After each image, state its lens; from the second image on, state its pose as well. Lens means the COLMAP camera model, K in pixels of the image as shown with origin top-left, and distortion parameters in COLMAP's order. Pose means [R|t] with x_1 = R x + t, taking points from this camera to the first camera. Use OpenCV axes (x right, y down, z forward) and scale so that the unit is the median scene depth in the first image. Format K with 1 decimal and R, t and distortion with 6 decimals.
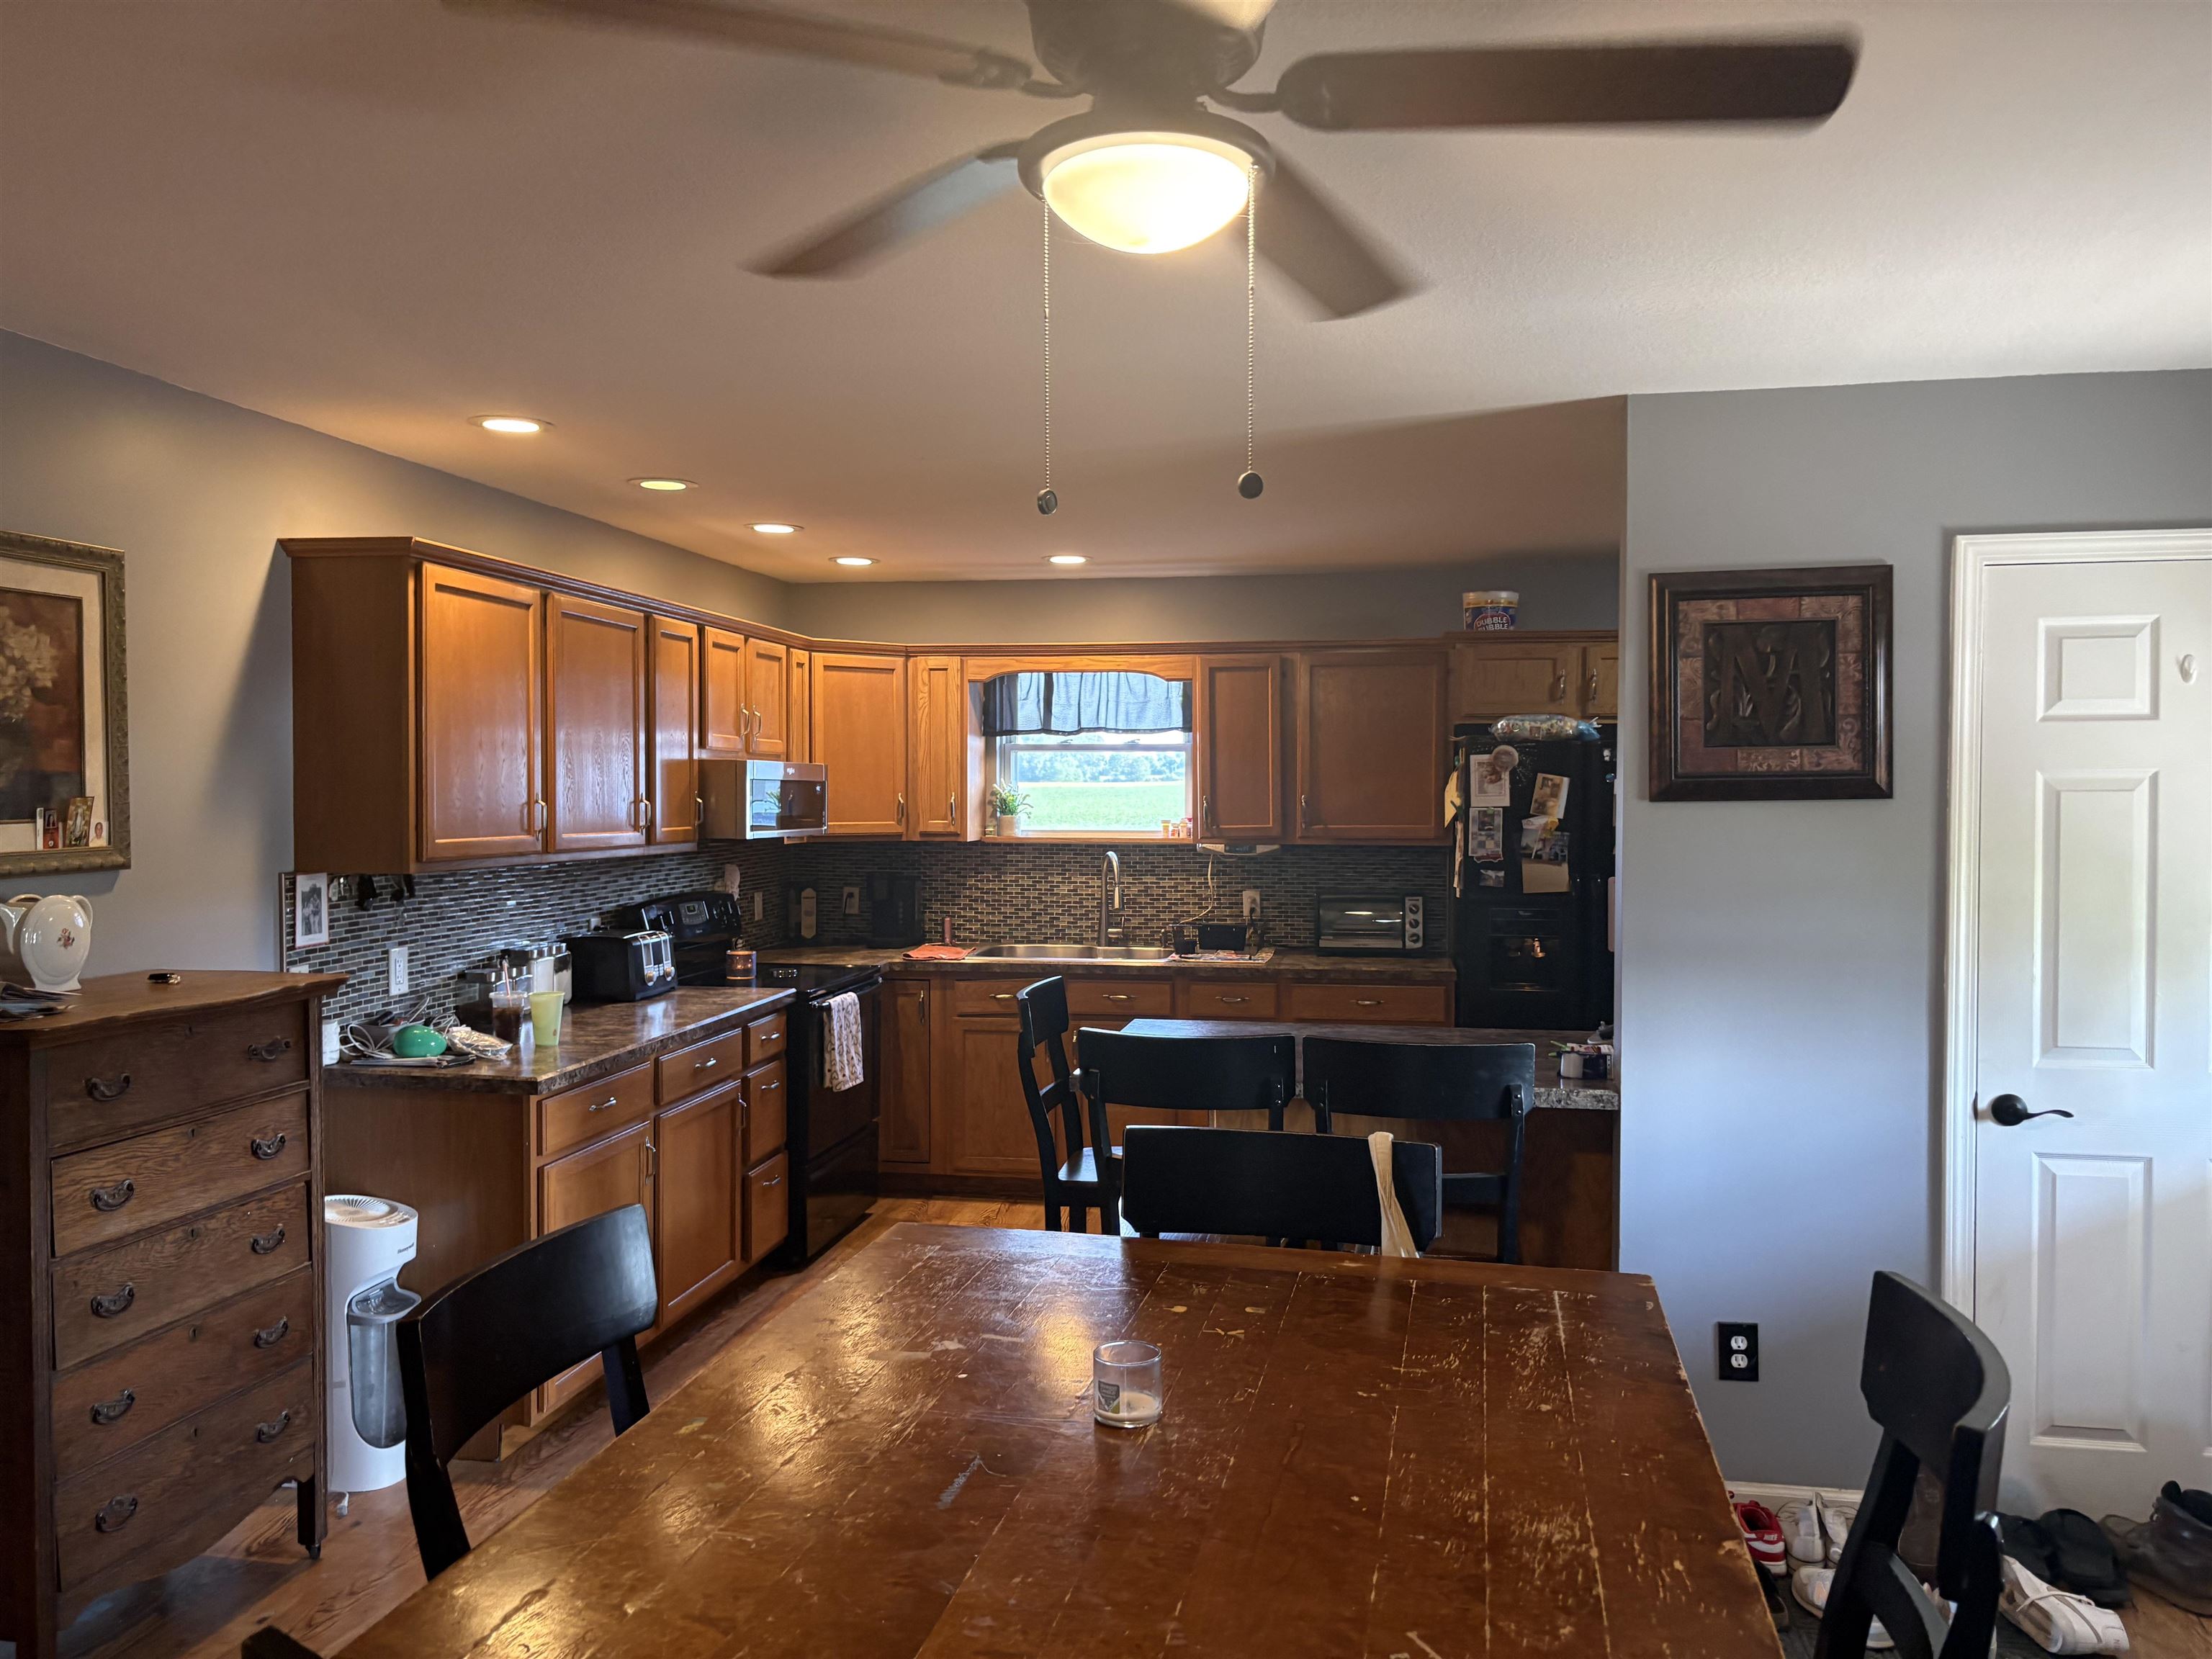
lens RADIAL K [[1699.8, 0, 1105.5], [0, 1699.8, 827.0], [0, 0, 1]] dist [0.030513, -0.032135]
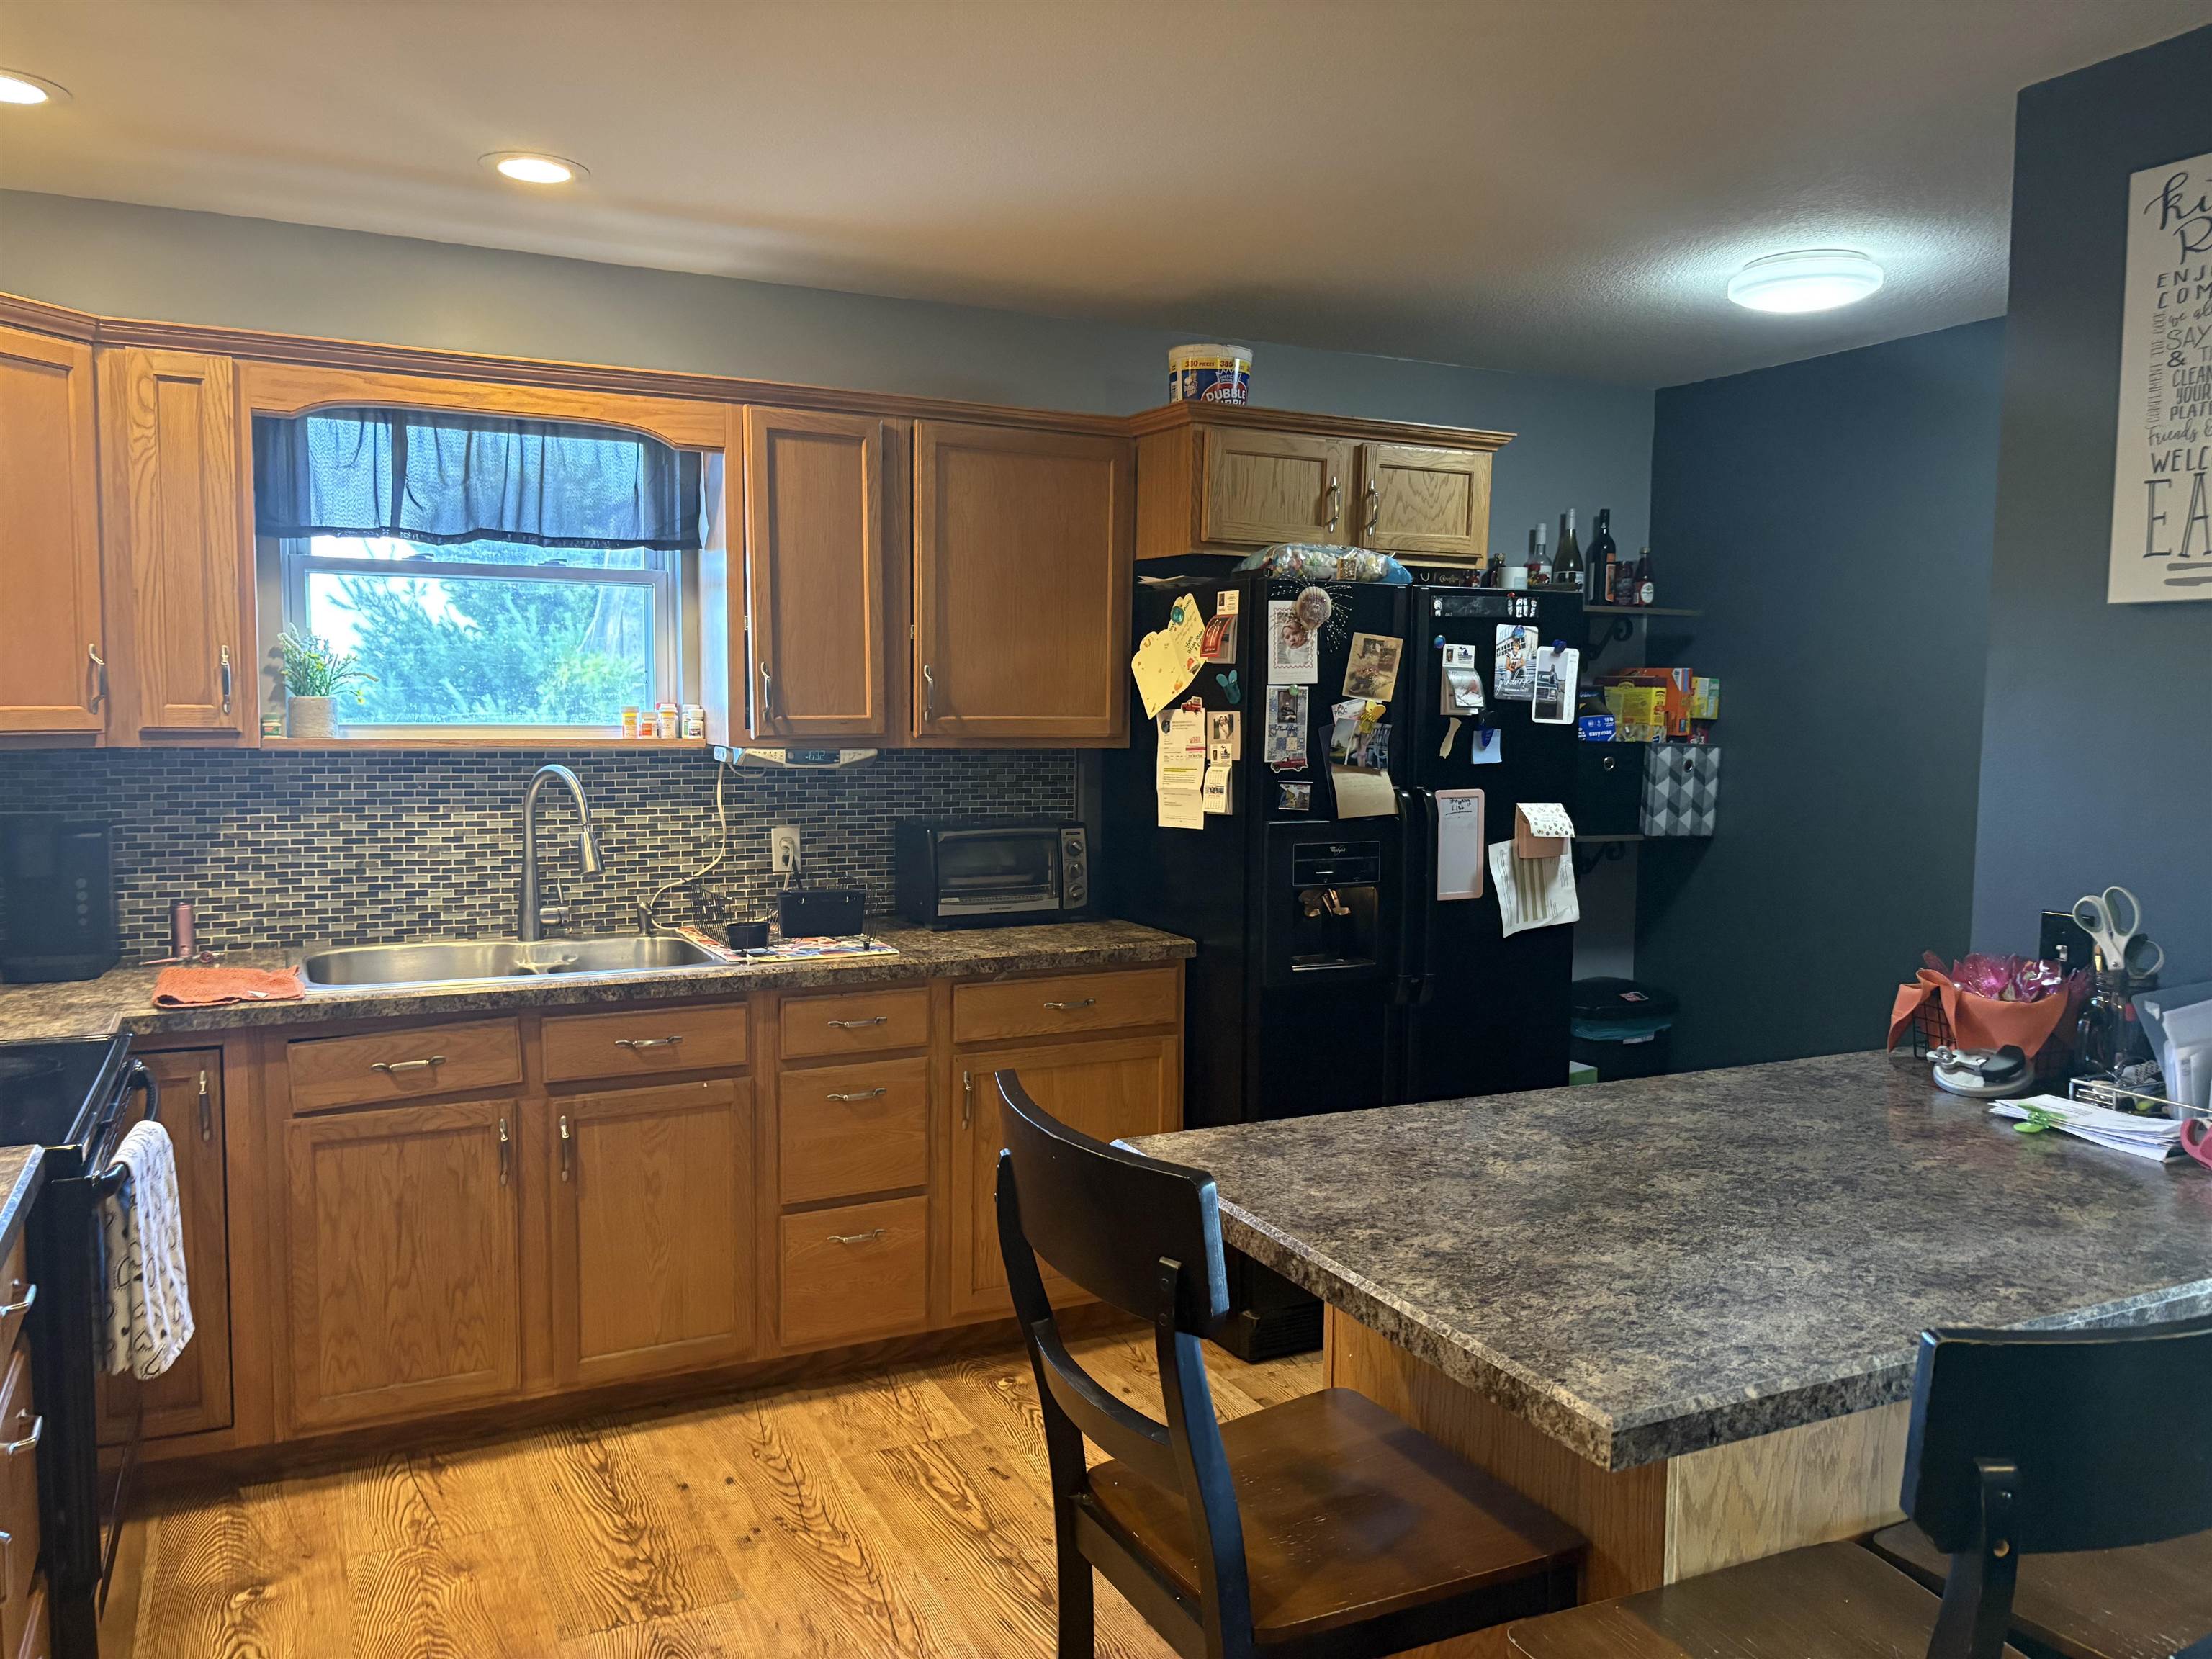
lens RADIAL K [[1699.8, 0, 1136.7], [0, 1699.8, 838.6], [0, 0, 1]] dist [0.030513, -0.032135]
pose [[0.801985, -0.041105, 0.595928, -0.179665], [0.004636, 0.998028, 0.062603, 0.005077], [-0.597326, -0.047444, 0.800594, 0.478807]]
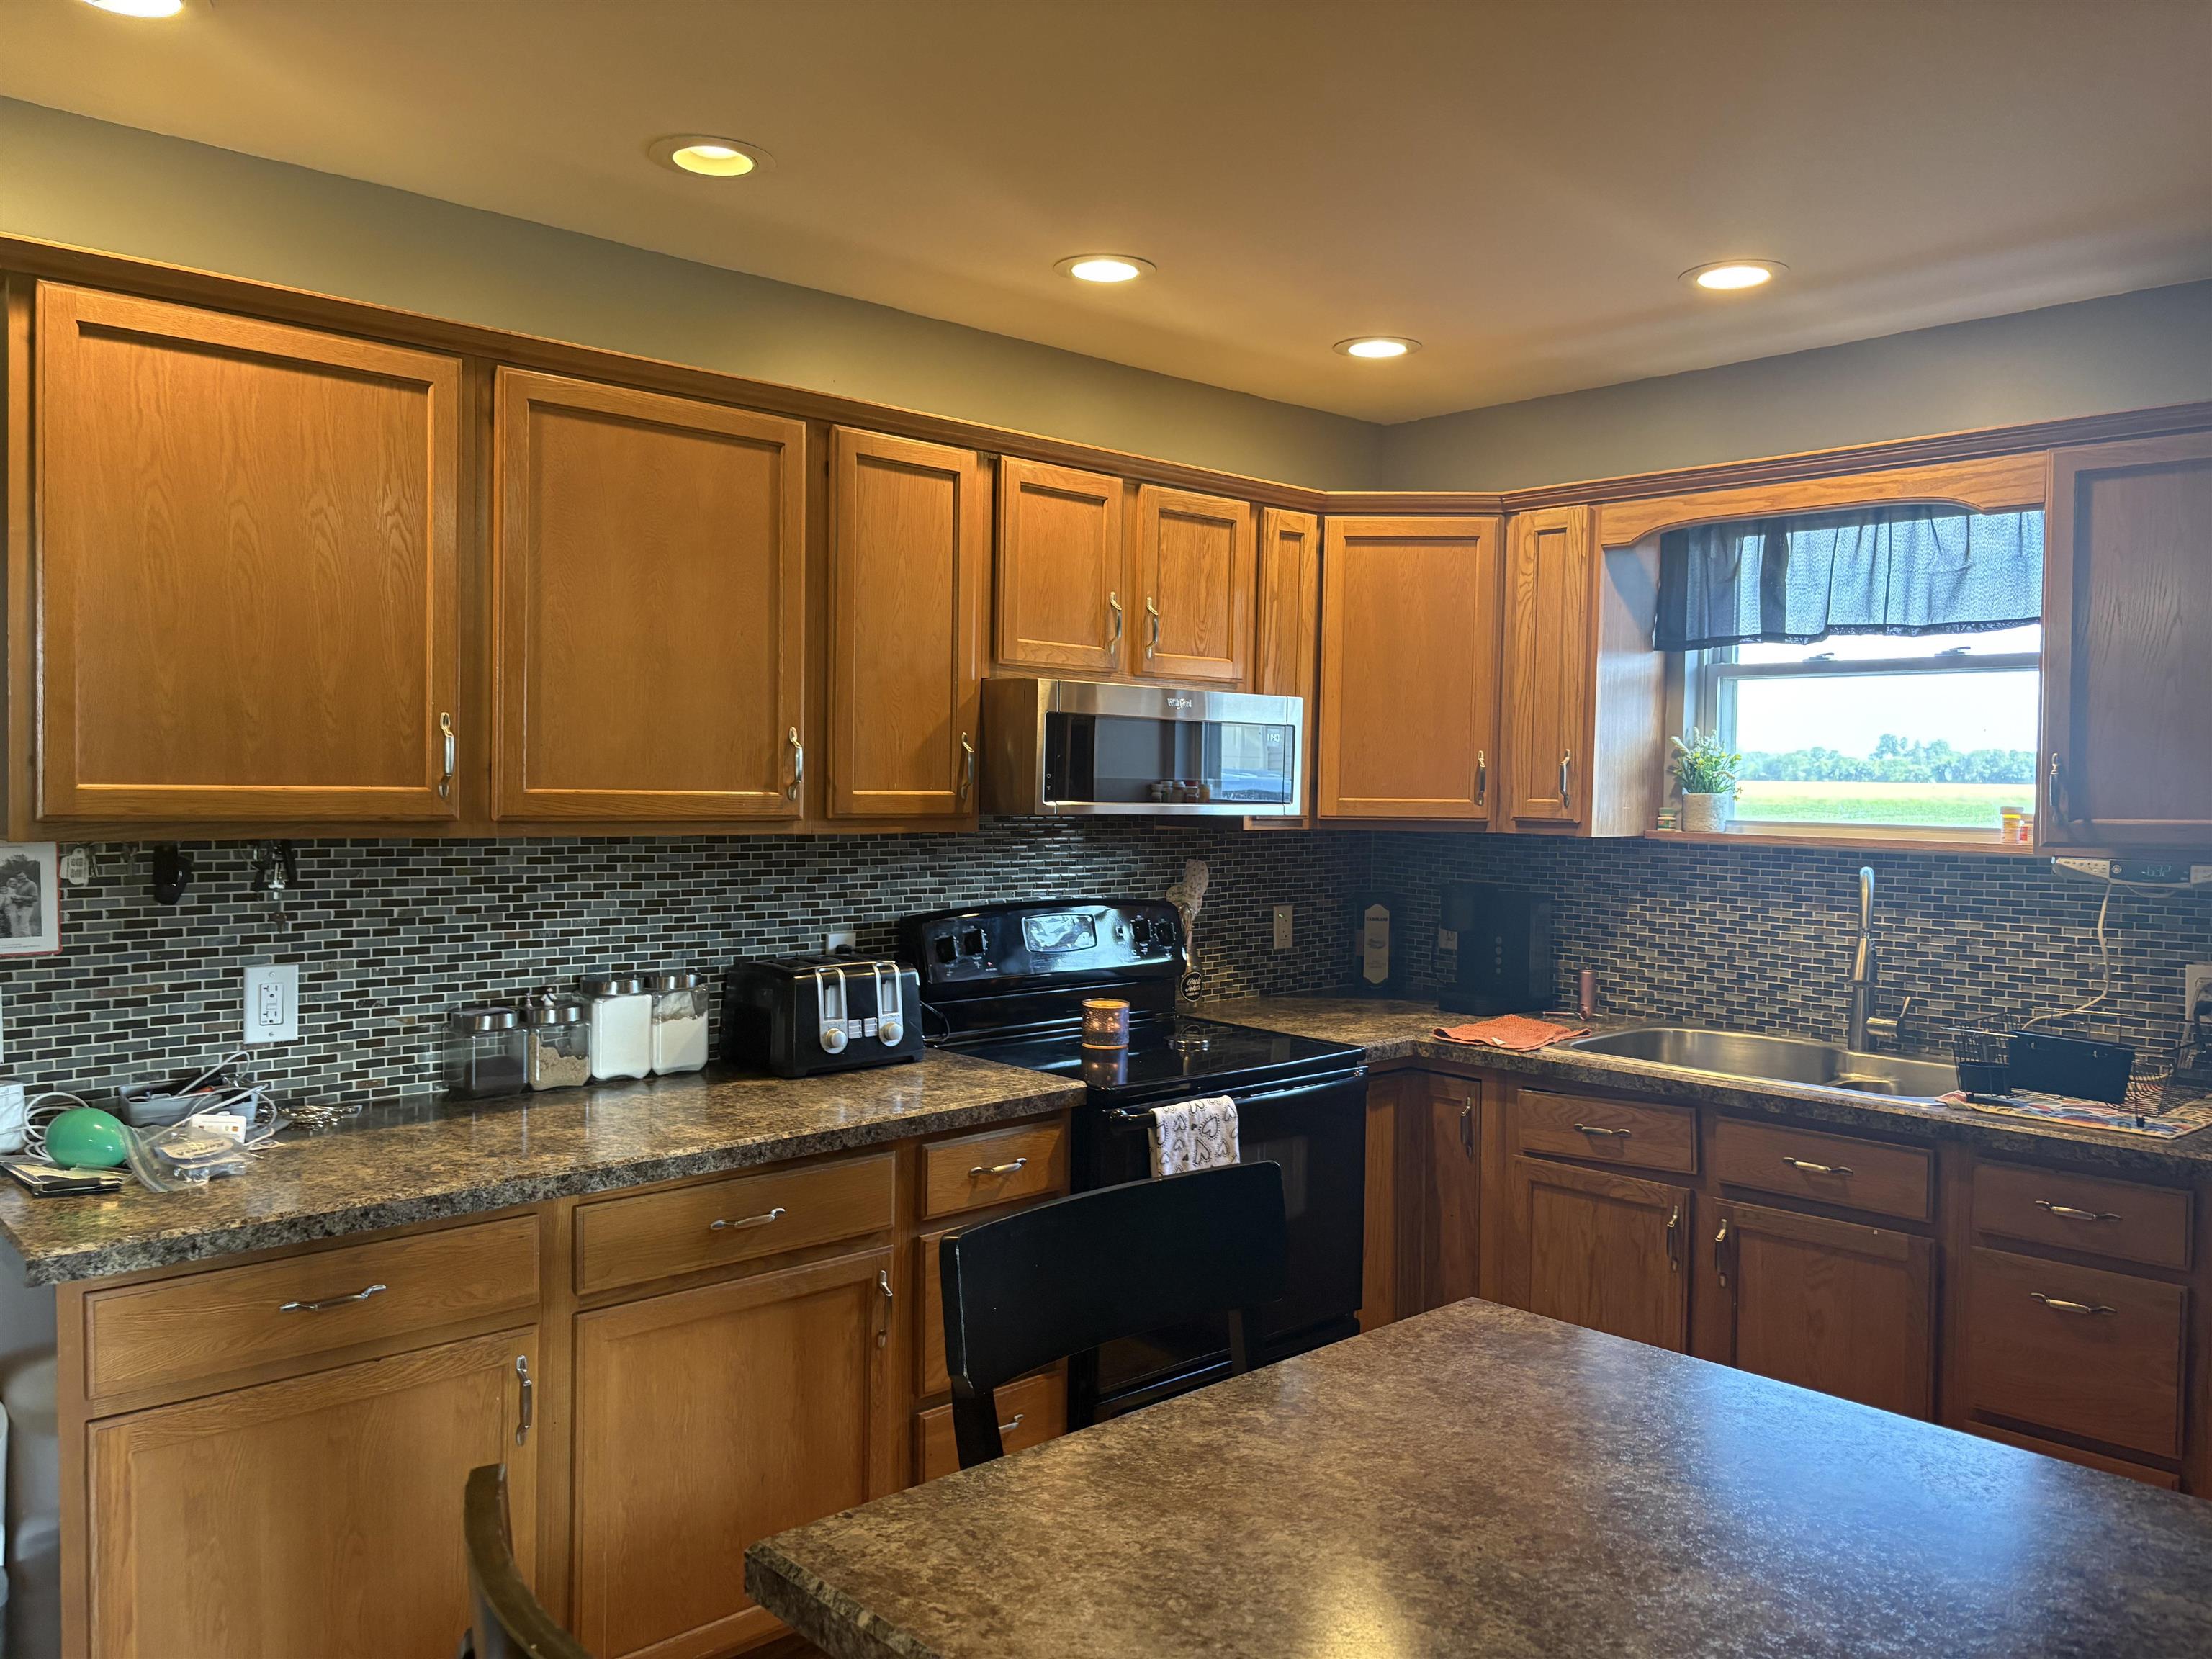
lens RADIAL K [[1699.8, 0, 1086.6], [0, 1699.8, 835.9], [0, 0, 1]] dist [0.030513, -0.032135]
pose [[0.792807, 0.032056, -0.608629, 0.133603], [-0.027997, 0.999477, 0.016173, 0.003765], [0.608830, 0.004218, 0.793290, 0.474487]]
